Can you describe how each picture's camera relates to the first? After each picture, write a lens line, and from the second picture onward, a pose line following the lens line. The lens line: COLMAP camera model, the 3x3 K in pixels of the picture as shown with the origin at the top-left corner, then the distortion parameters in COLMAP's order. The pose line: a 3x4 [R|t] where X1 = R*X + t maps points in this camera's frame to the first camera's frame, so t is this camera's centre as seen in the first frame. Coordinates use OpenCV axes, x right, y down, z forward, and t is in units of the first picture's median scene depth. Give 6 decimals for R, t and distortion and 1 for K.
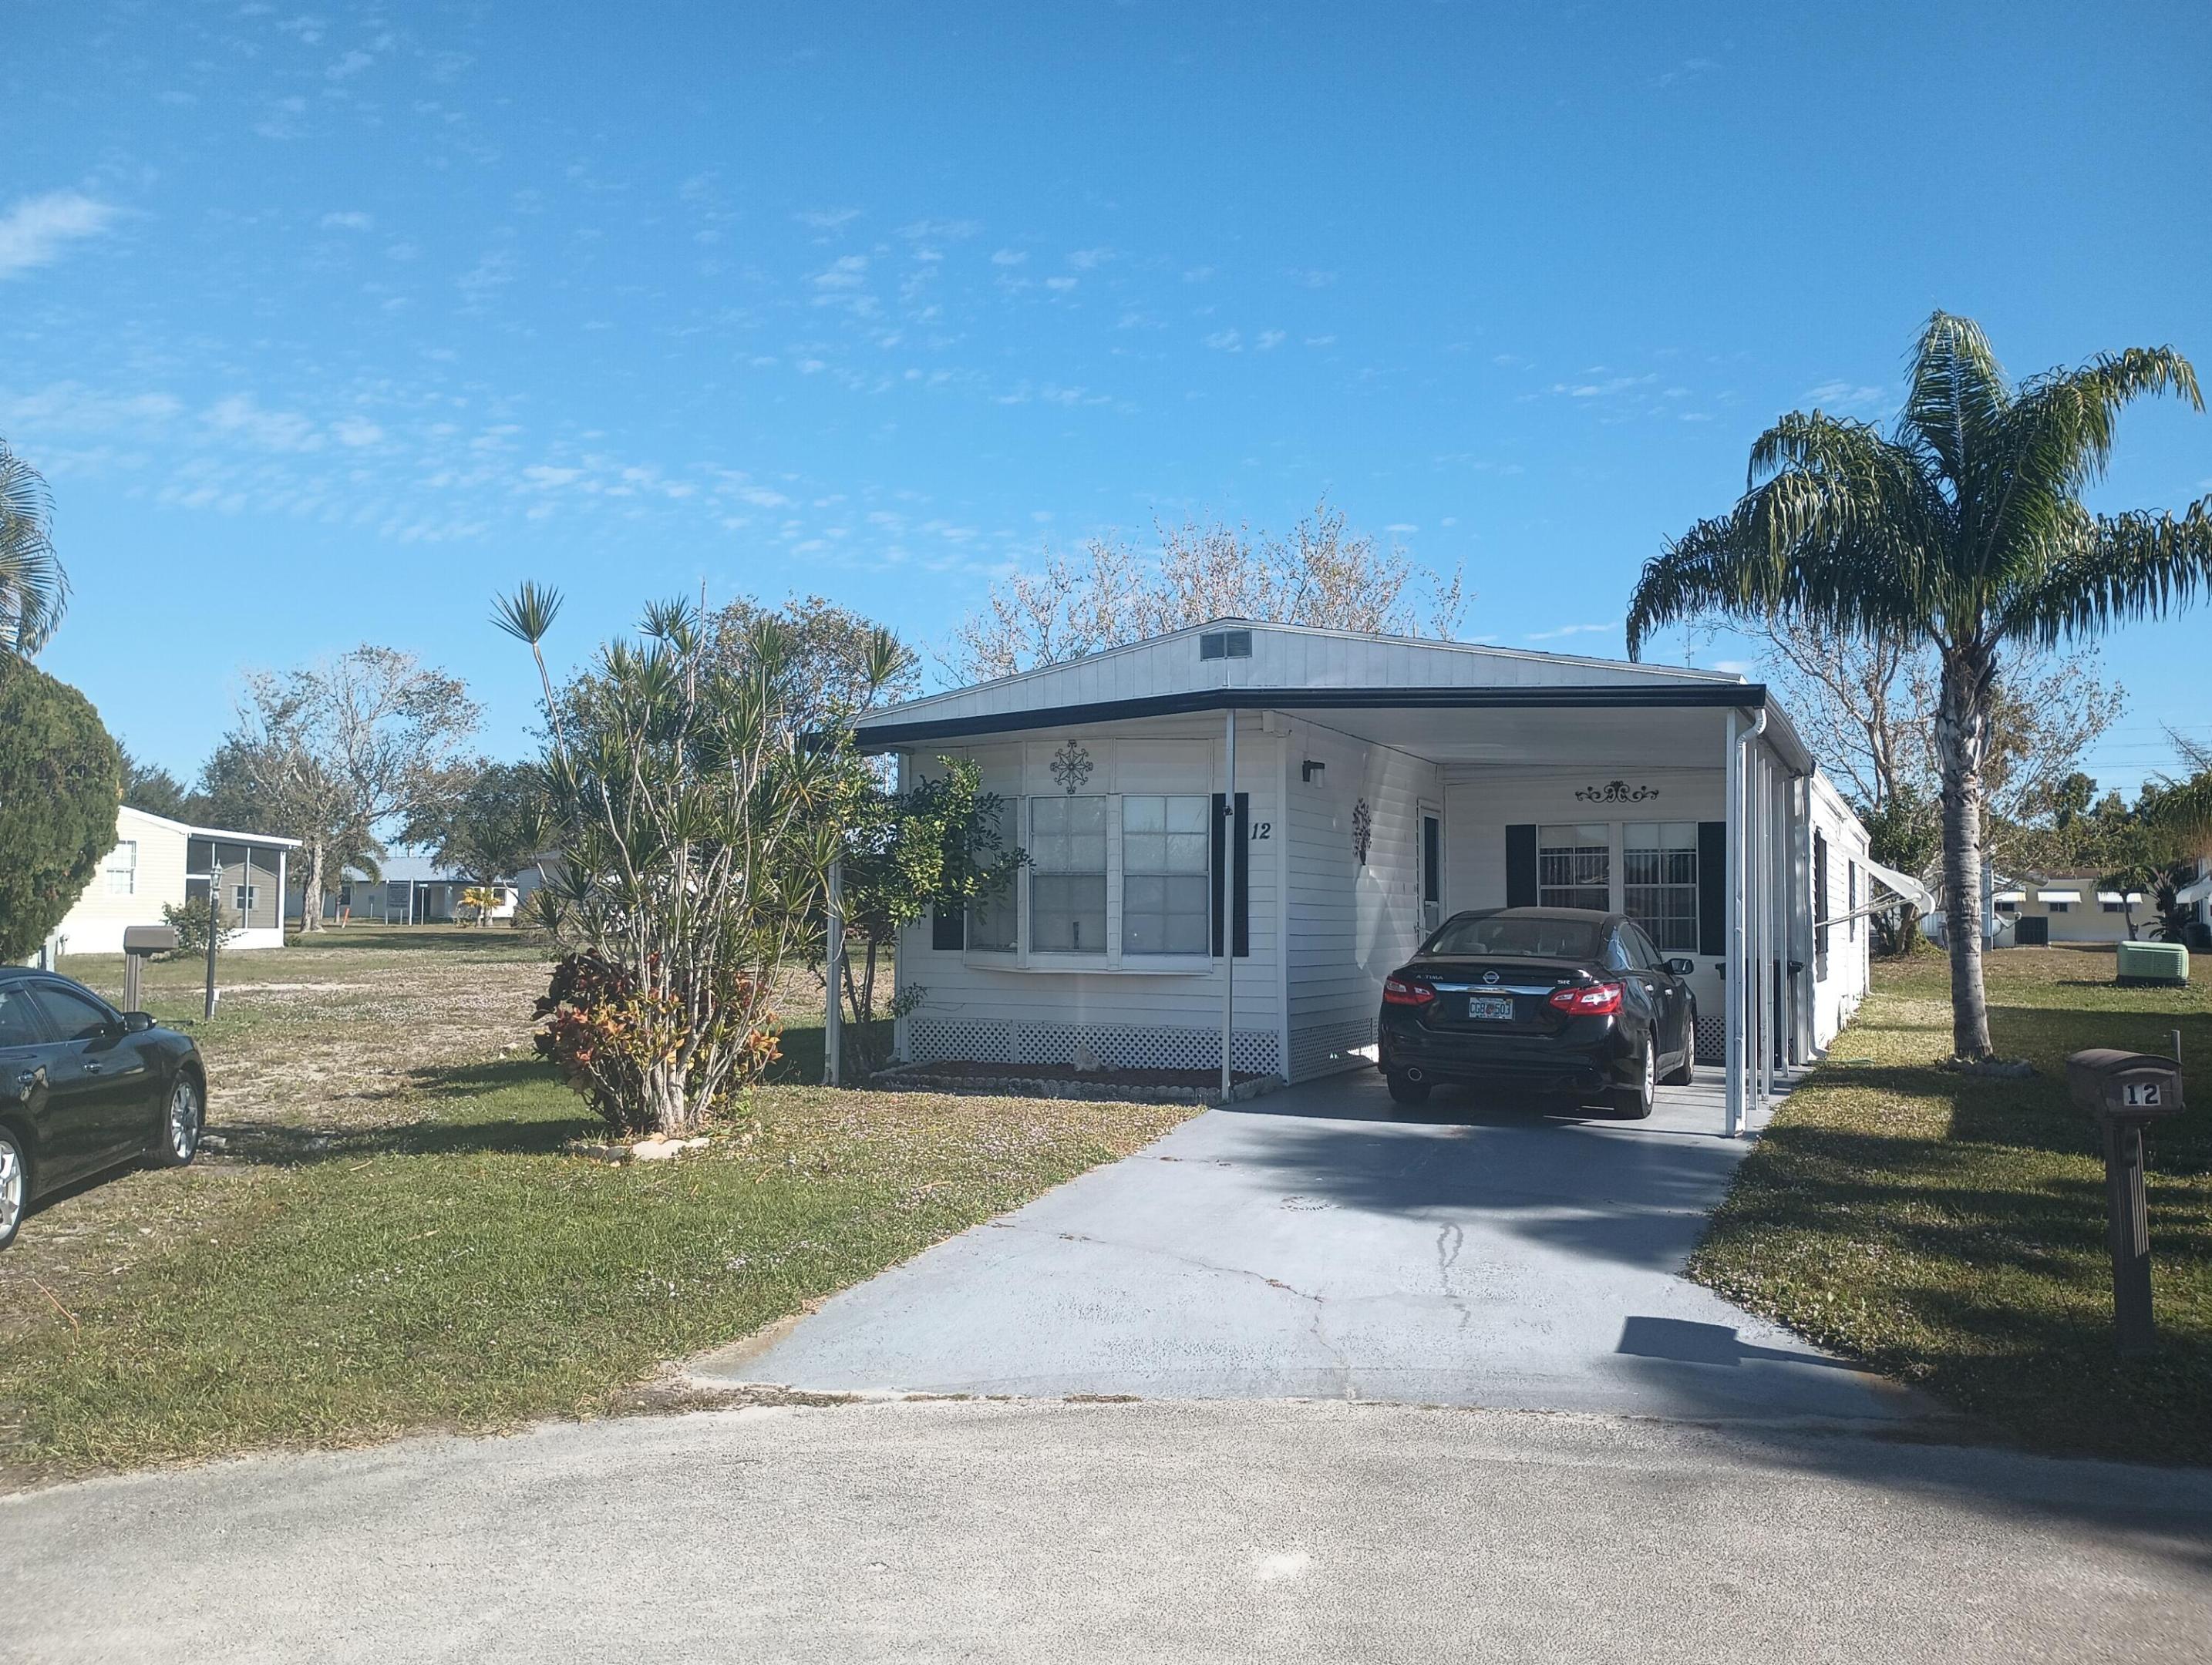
lens RADIAL K [[1844.2, 0, 1114.5], [0, 1844.2, 822.3], [0, 0, 1]] dist [0.044726, -0.005250]
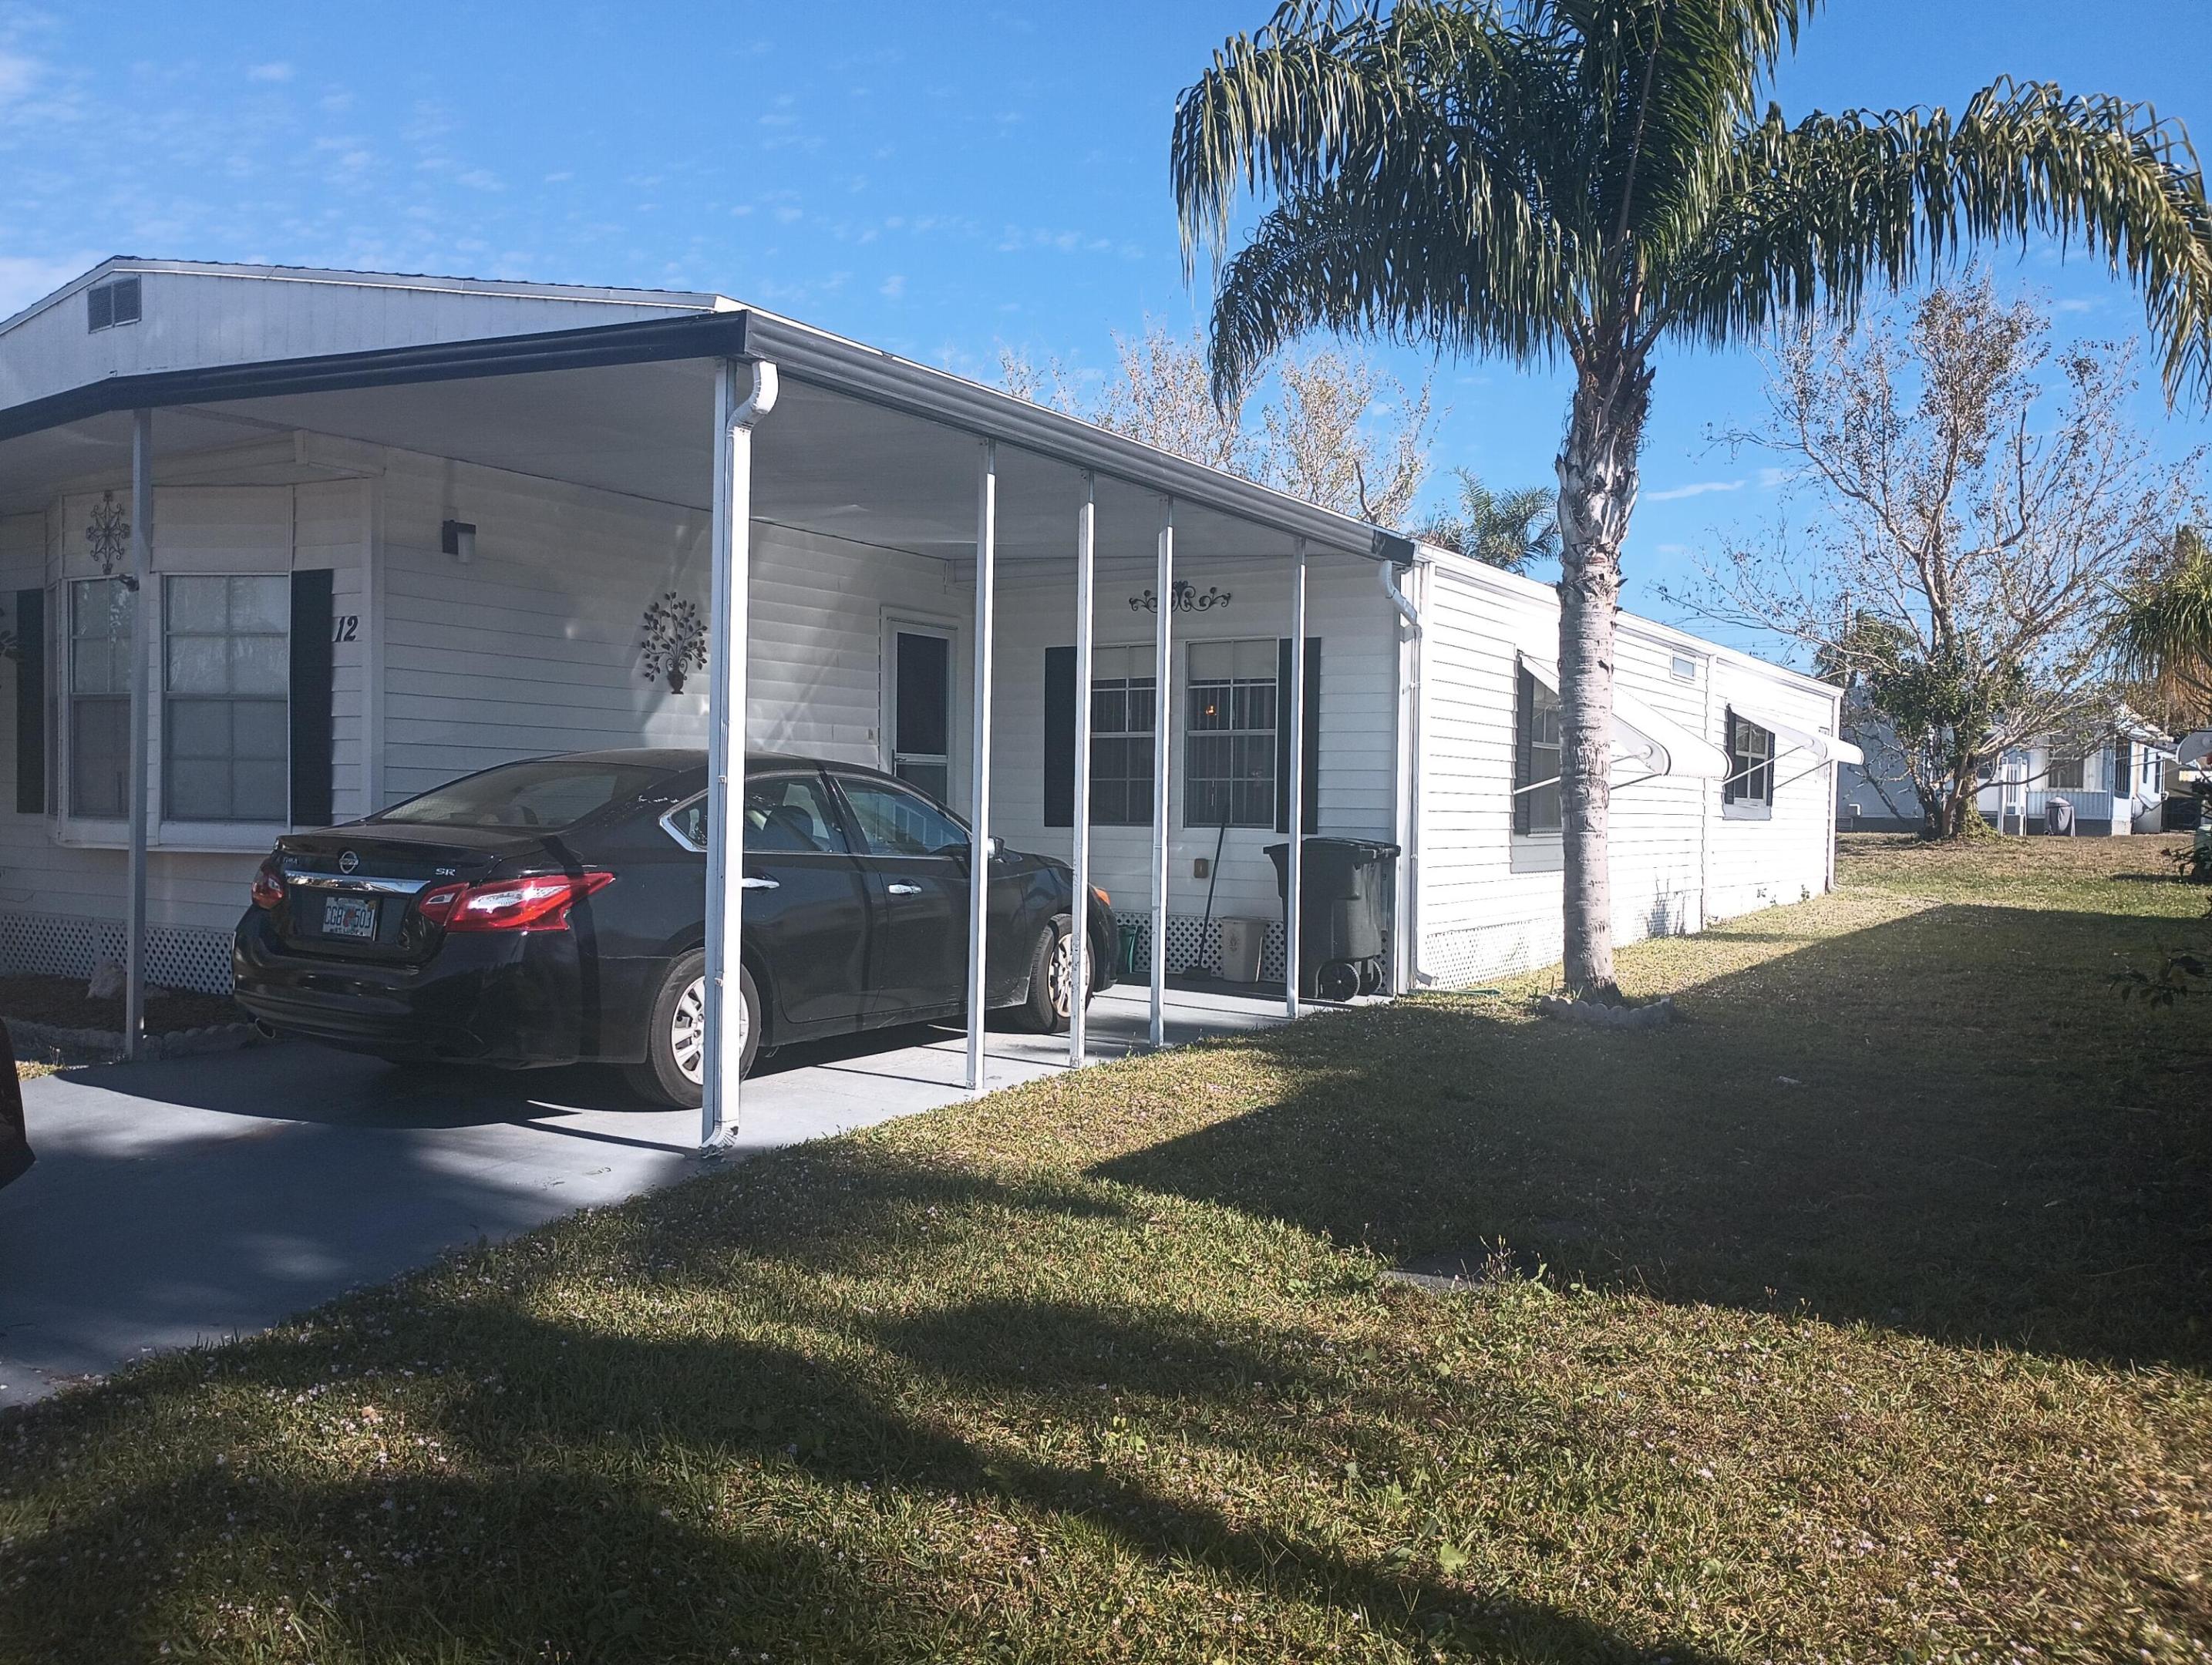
lens RADIAL K [[1844.2, 0, 1098.7], [0, 1844.2, 839.3], [0, 0, 1]] dist [0.044726, -0.005250]
pose [[0.991971, 0.012584, -0.125837, 0.409096], [-0.003058, 0.997133, 0.075610, 0.027232], [0.126428, -0.074618, 0.989165, 0.381759]]
